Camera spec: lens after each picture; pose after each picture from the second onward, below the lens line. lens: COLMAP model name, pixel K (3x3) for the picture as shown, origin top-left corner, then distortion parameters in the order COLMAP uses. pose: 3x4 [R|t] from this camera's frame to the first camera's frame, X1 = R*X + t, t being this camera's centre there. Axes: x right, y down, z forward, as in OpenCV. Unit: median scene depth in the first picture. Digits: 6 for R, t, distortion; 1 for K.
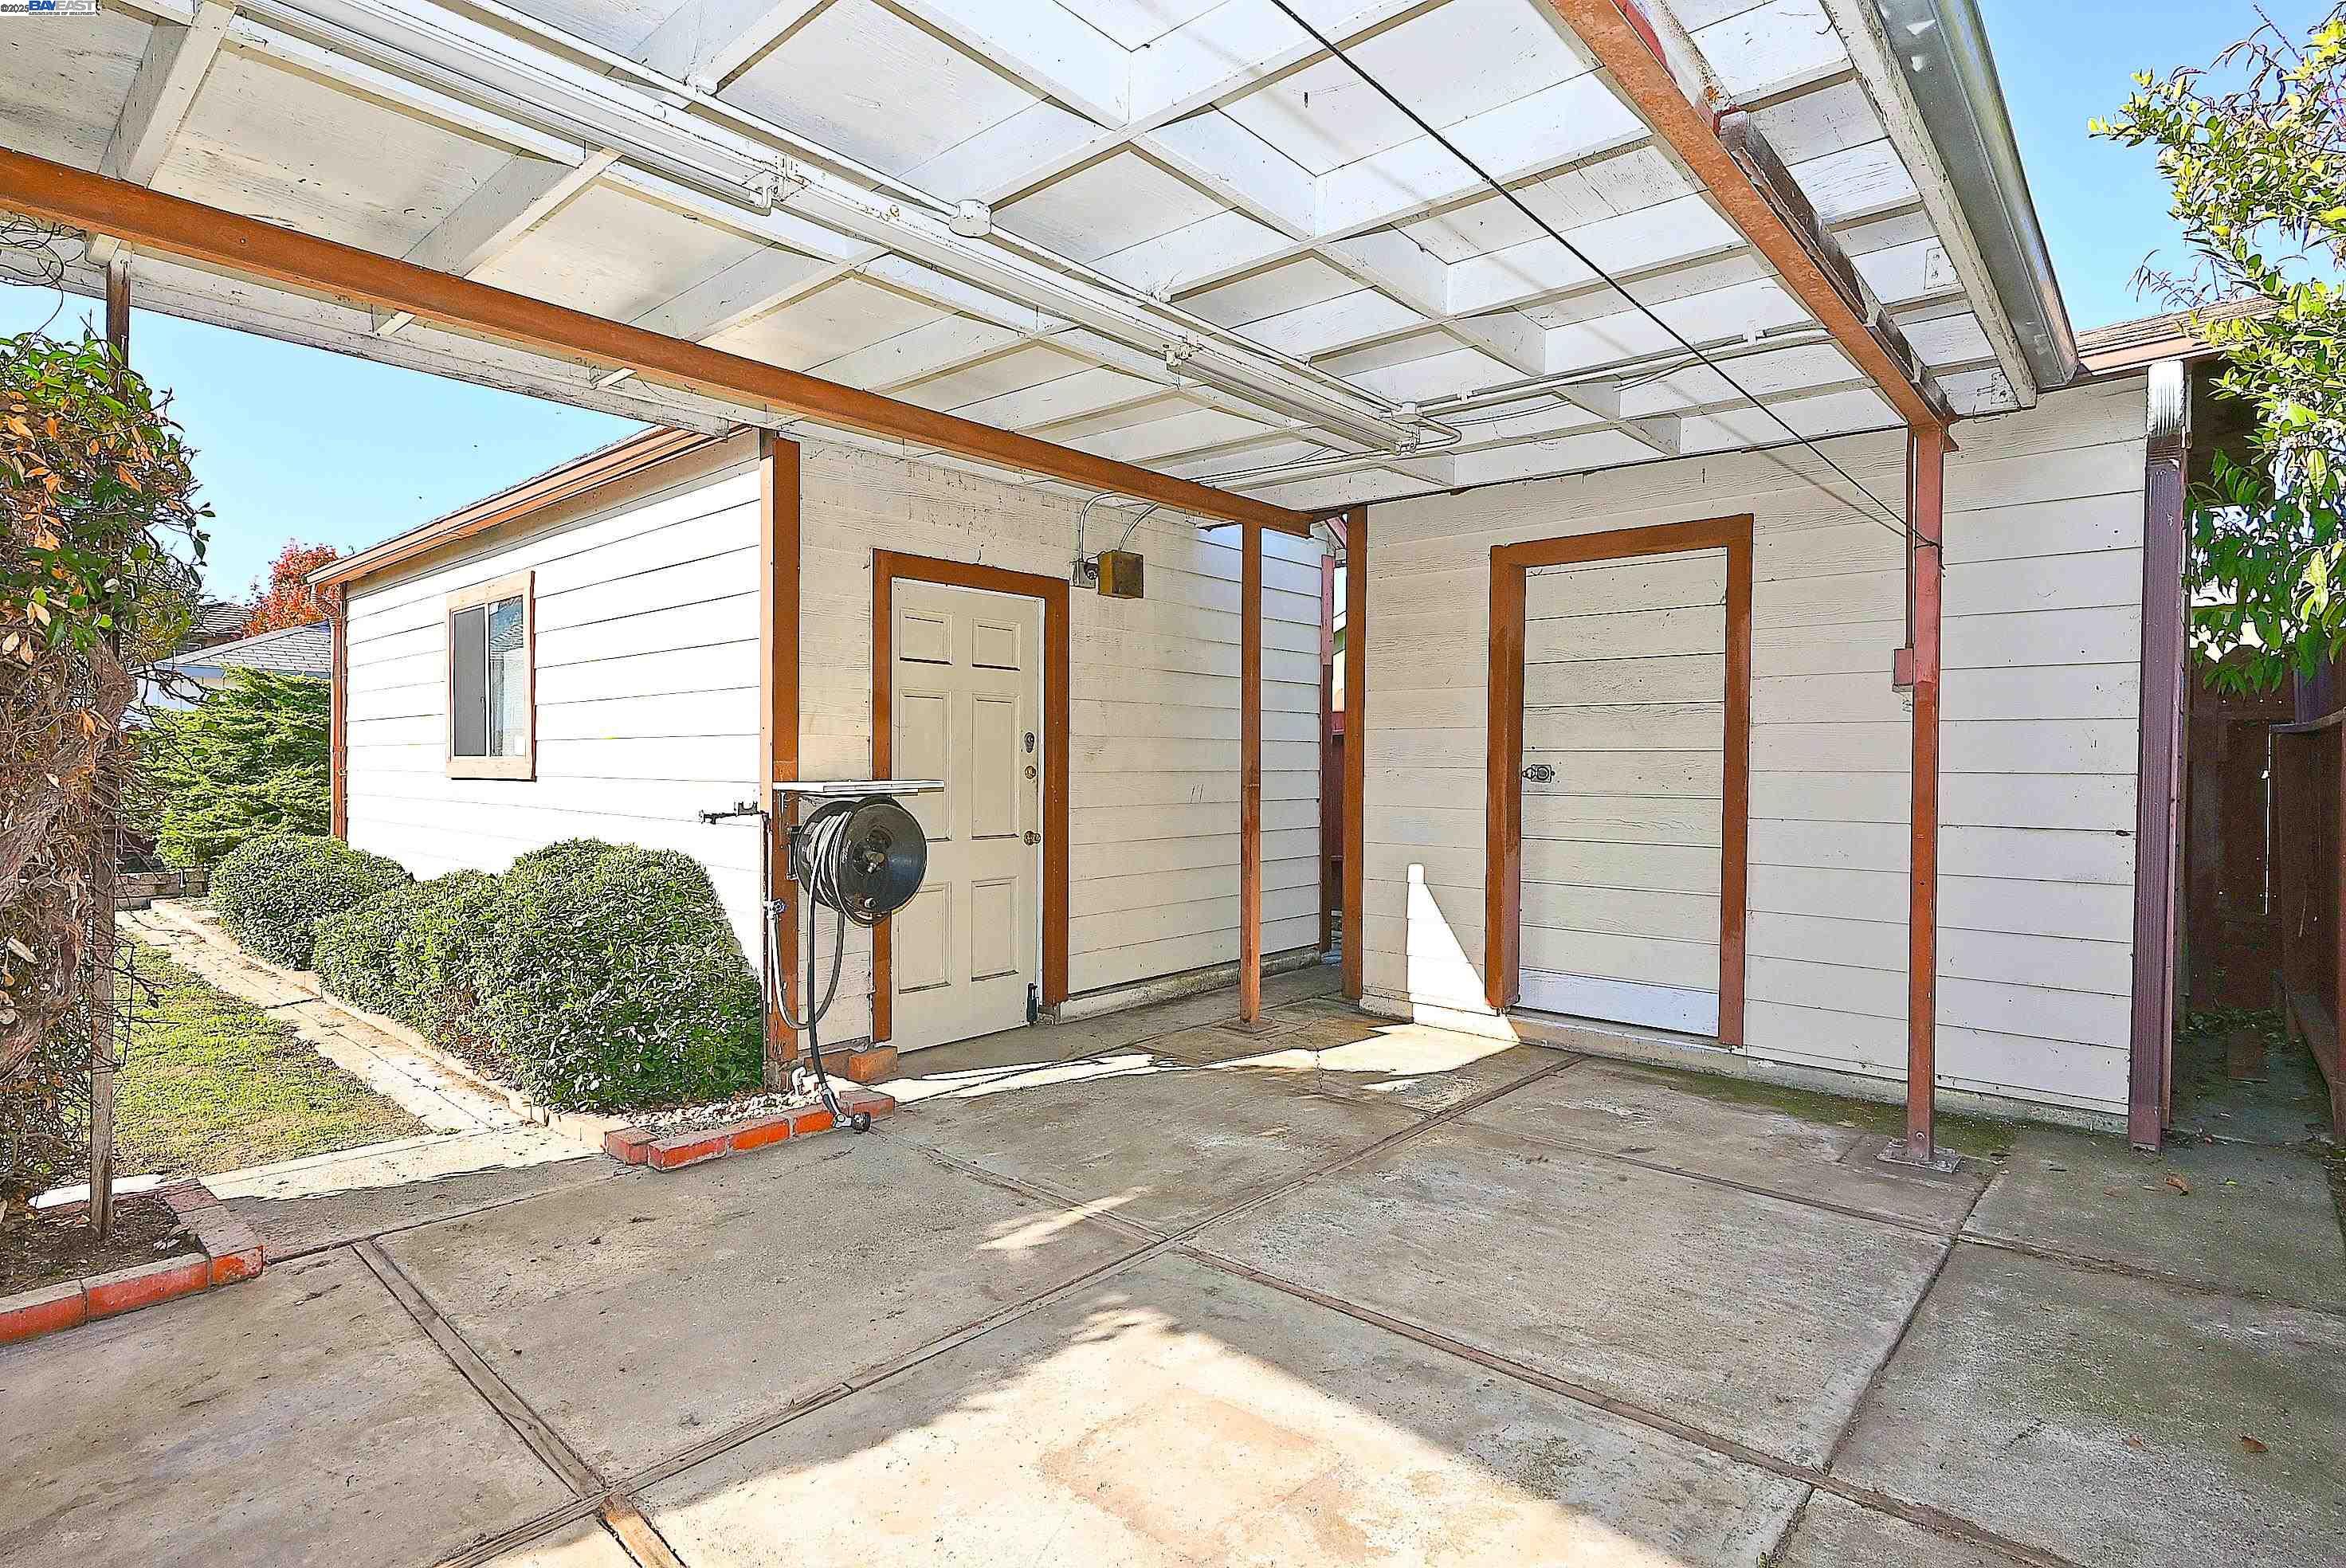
lens RADIAL K [[1167.7, 0, 1176.3], [0, 1167.7, 787.4], [0, 0, 1]] dist [-0.003254, 0.001312]
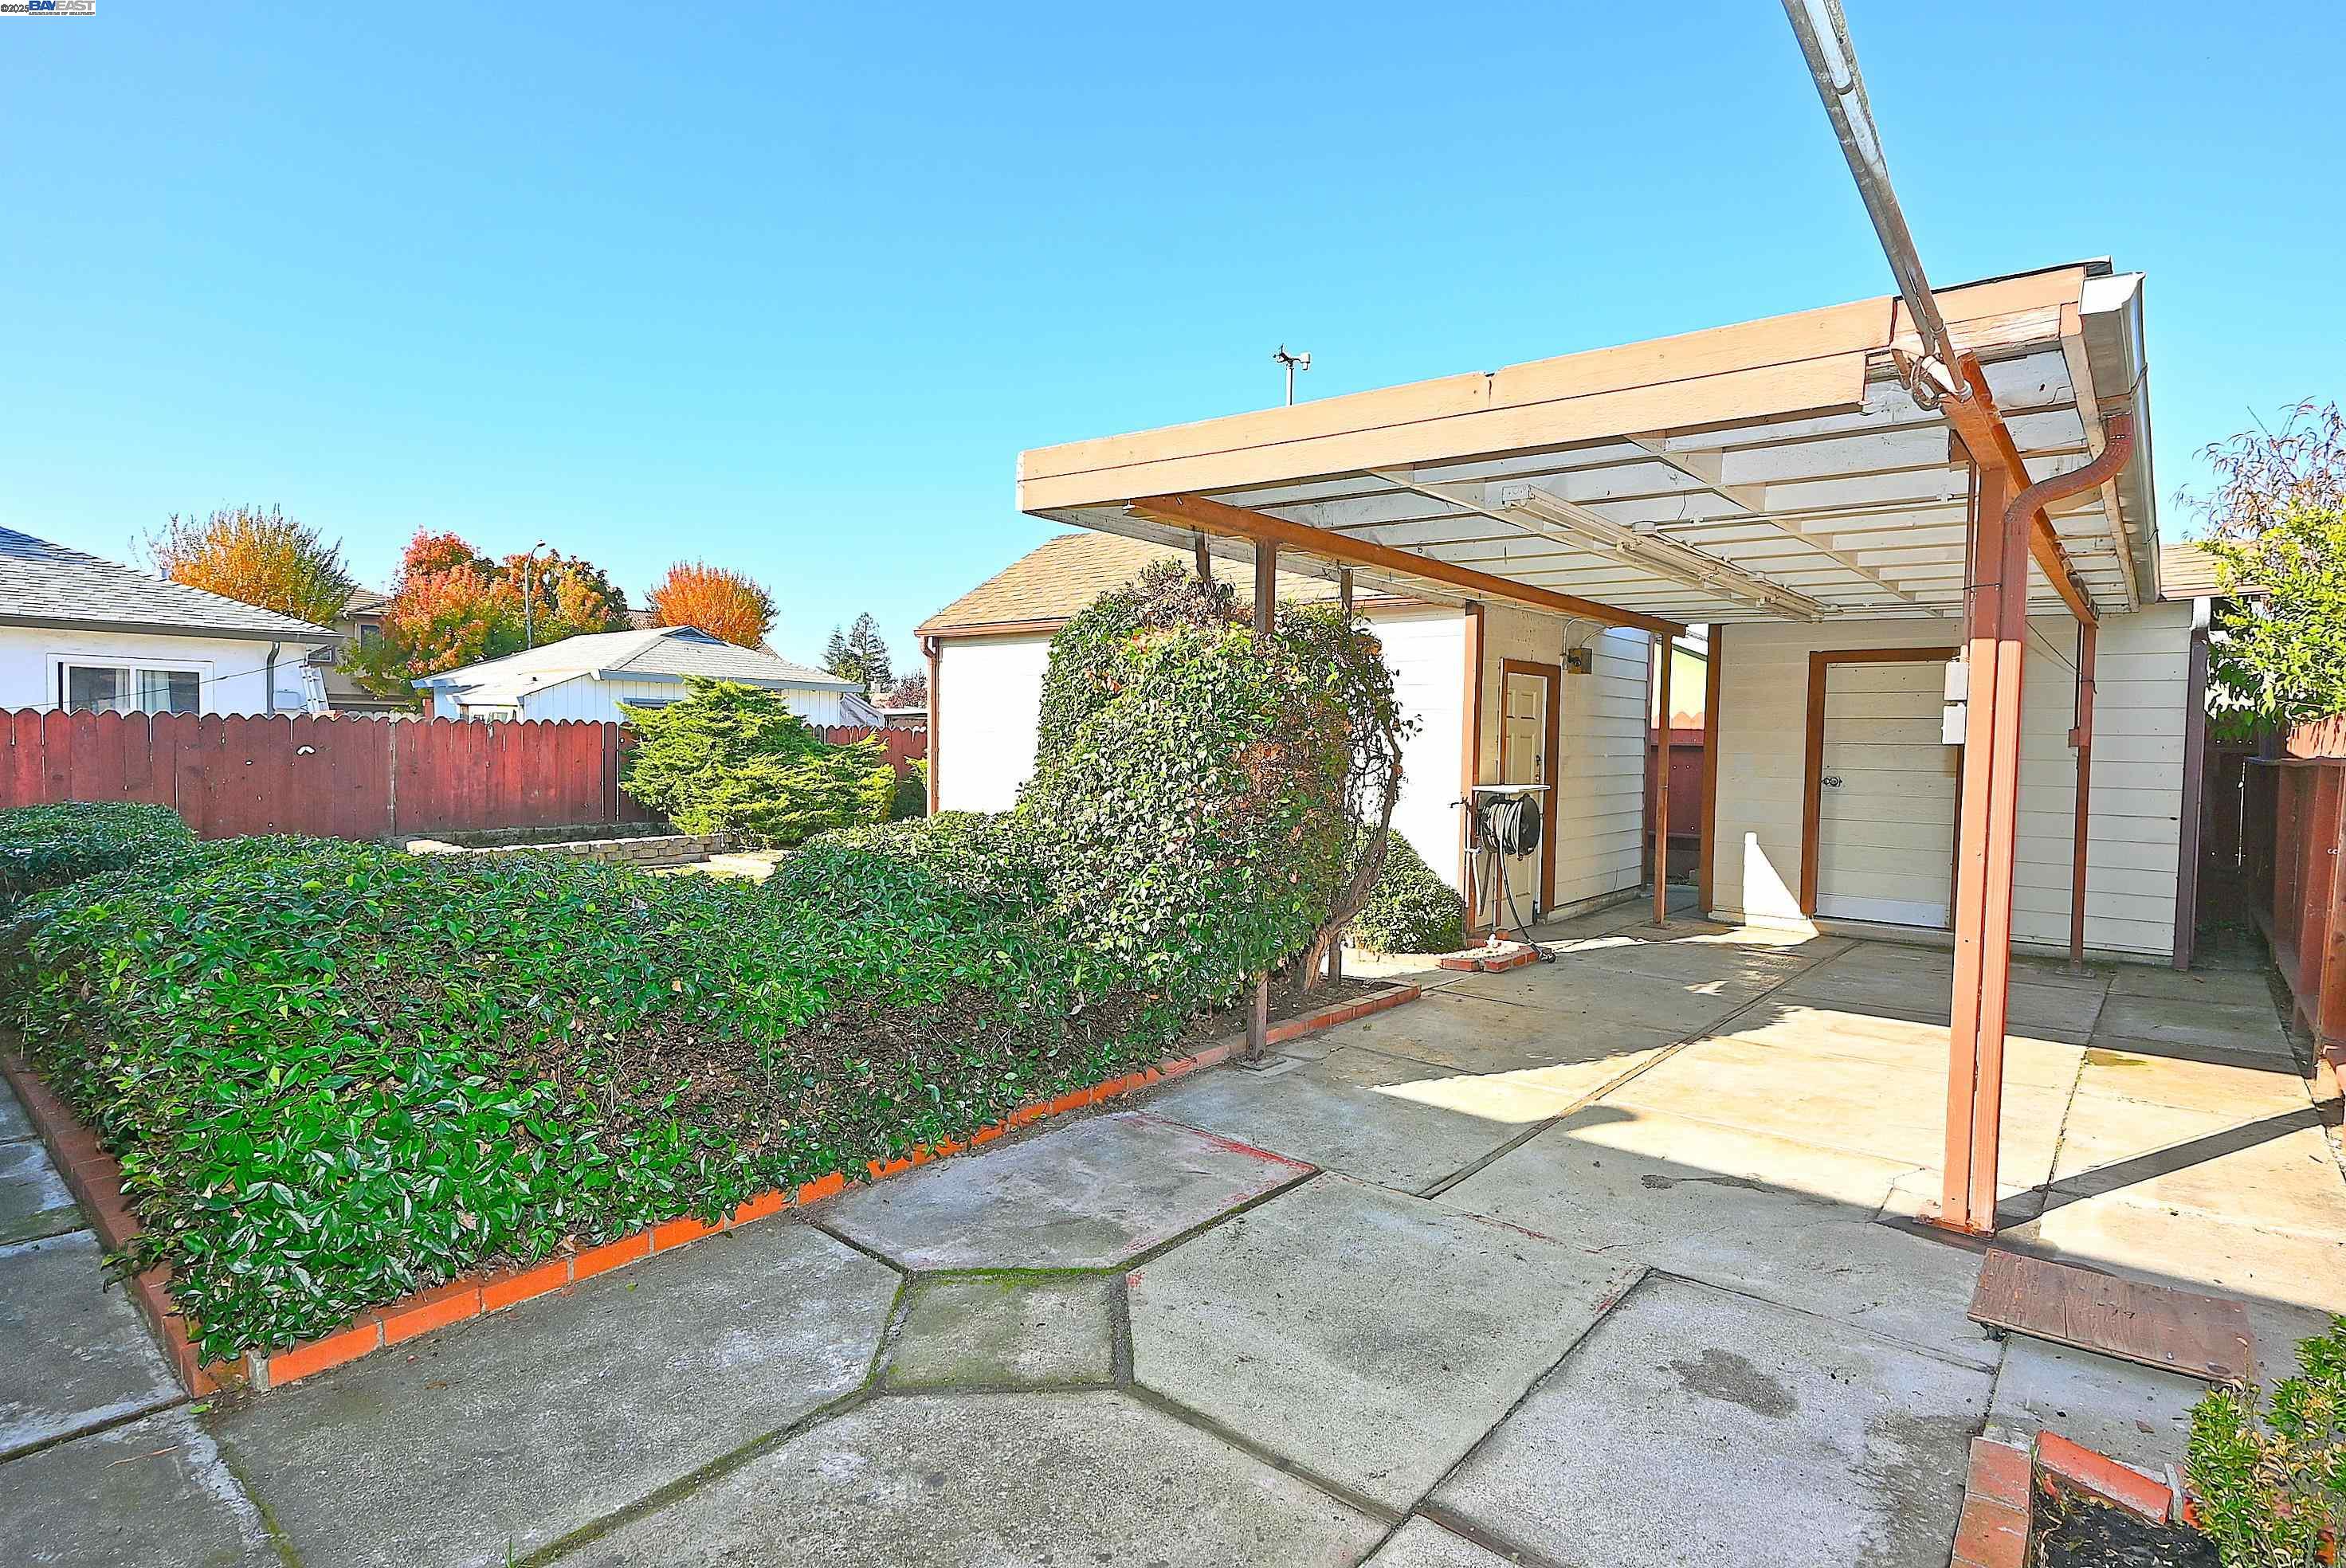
lens RADIAL K [[1232.9, 0, 1124.7], [0, 1232.9, 787.4], [0, 0, 1]] dist [-0.000626, -0.000996]
pose [[0.999766, 0.008087, 0.020042, -0.951530], [-0.008539, 0.999708, 0.022618, -0.043146], [-0.019853, -0.022784, 0.999543, -0.995420]]
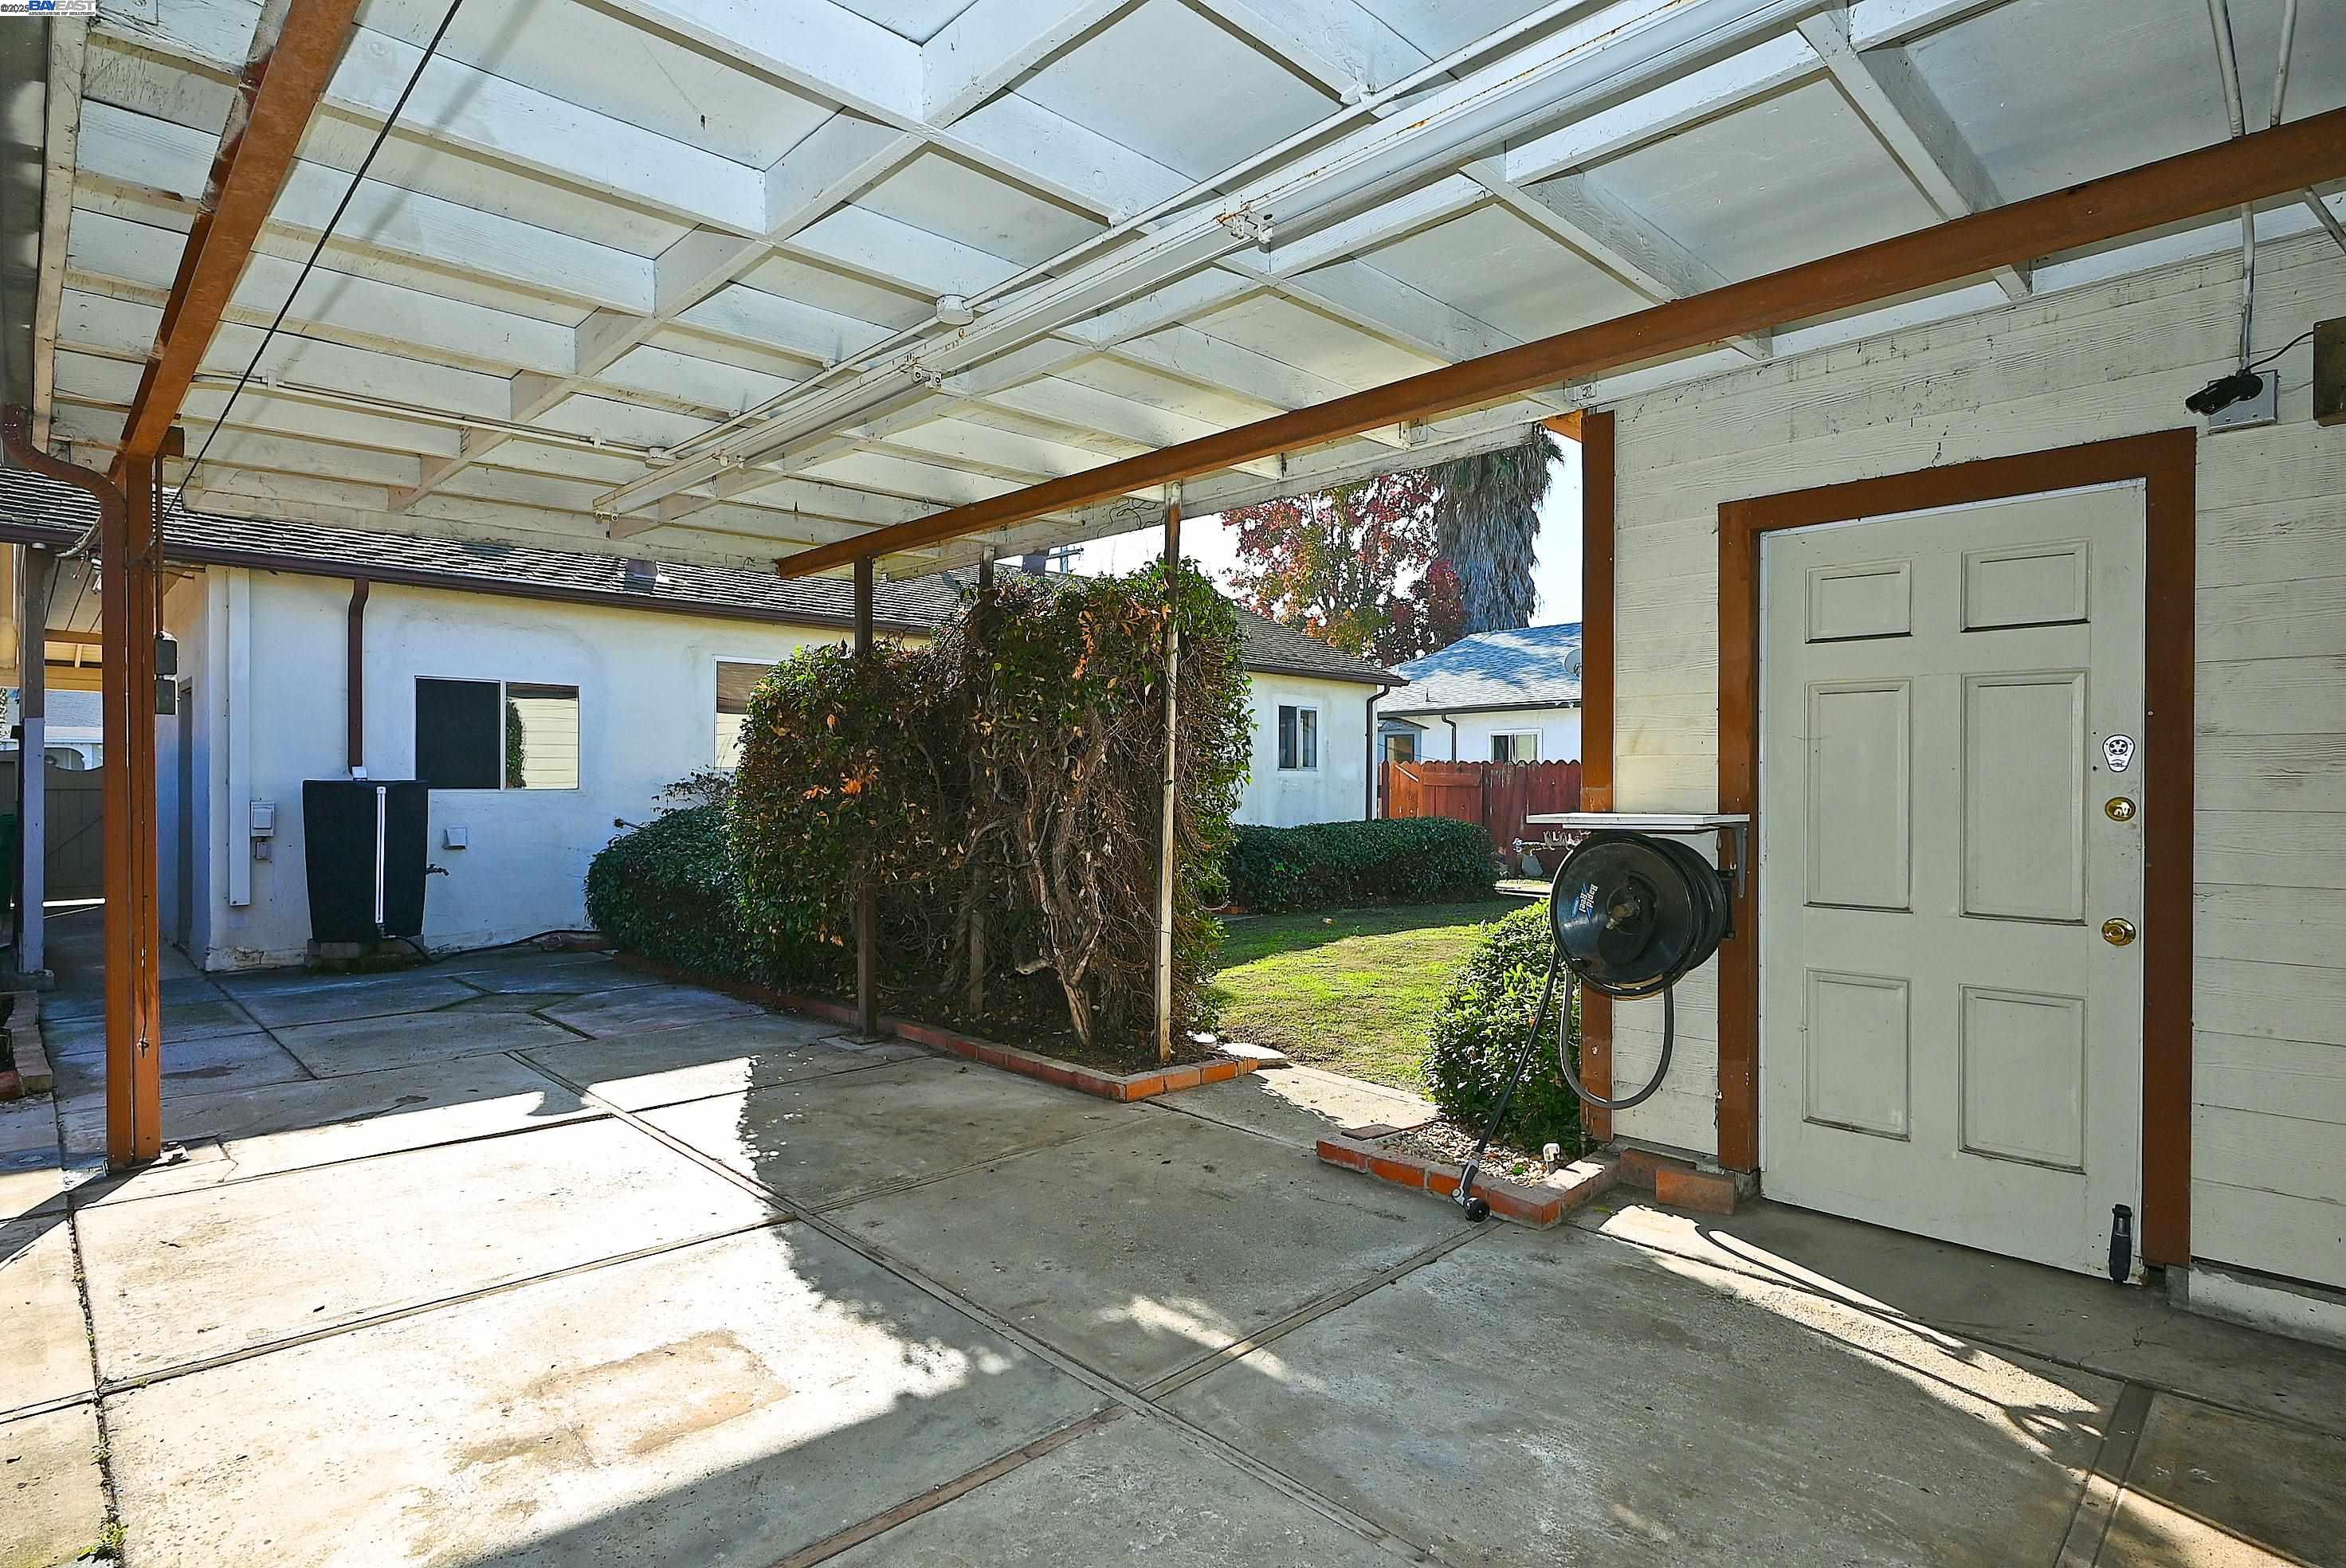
lens RADIAL K [[1176.3, 0, 1176.5], [0, 1176.3, 786.5], [0, 0, 1]] dist [-0.003543, 0.002601]
pose [[-0.072751, -0.002475, -0.997347, 0.592429], [-0.019612, 0.999807, -0.001051, -0.018601], [0.997157, 0.019483, -0.072785, 0.813568]]
